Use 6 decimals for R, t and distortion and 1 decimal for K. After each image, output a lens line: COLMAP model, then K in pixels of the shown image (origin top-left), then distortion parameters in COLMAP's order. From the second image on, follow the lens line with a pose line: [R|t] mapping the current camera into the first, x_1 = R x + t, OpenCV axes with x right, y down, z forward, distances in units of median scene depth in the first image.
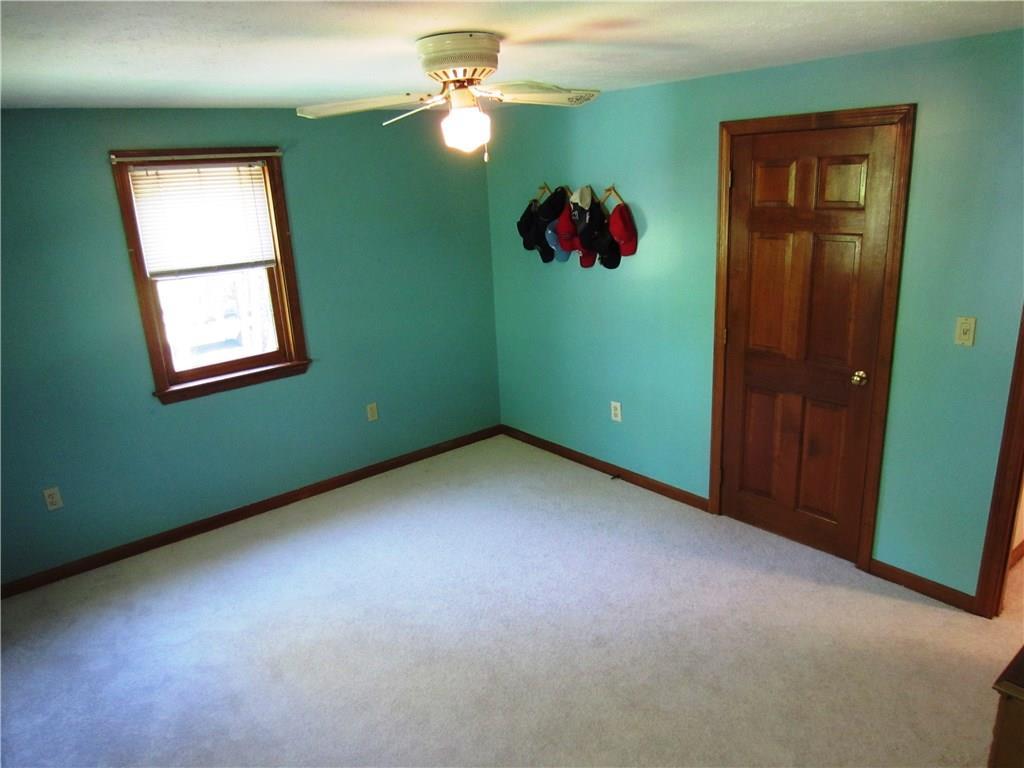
lens RADIAL K [[728.4, 0, 510.6], [0, 728.4, 388.7], [0, 0, 1]] dist [-0.039700, 0.013096]
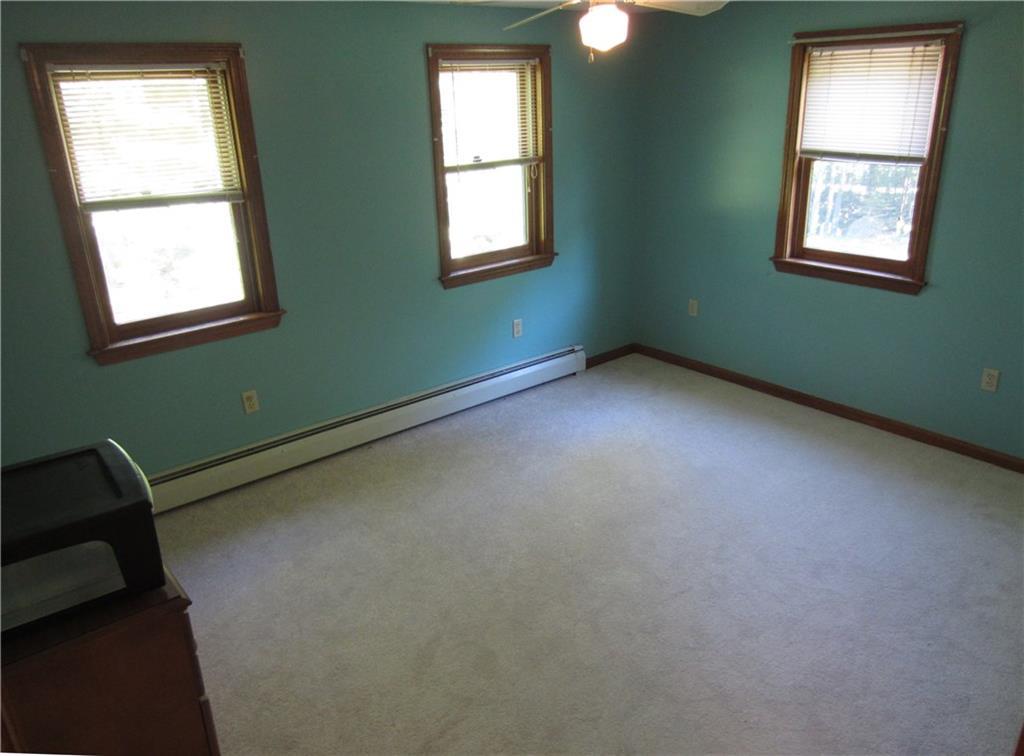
lens RADIAL K [[728.4, 0, 508.8], [0, 728.4, 375.7], [0, 0, 1]] dist [-0.039700, 0.013096]
pose [[-0.004689, 0.409669, -0.912222, 0.600421], [-0.254933, 0.881601, 0.397227, -0.171895], [0.966947, 0.234418, 0.100304, 0.520727]]
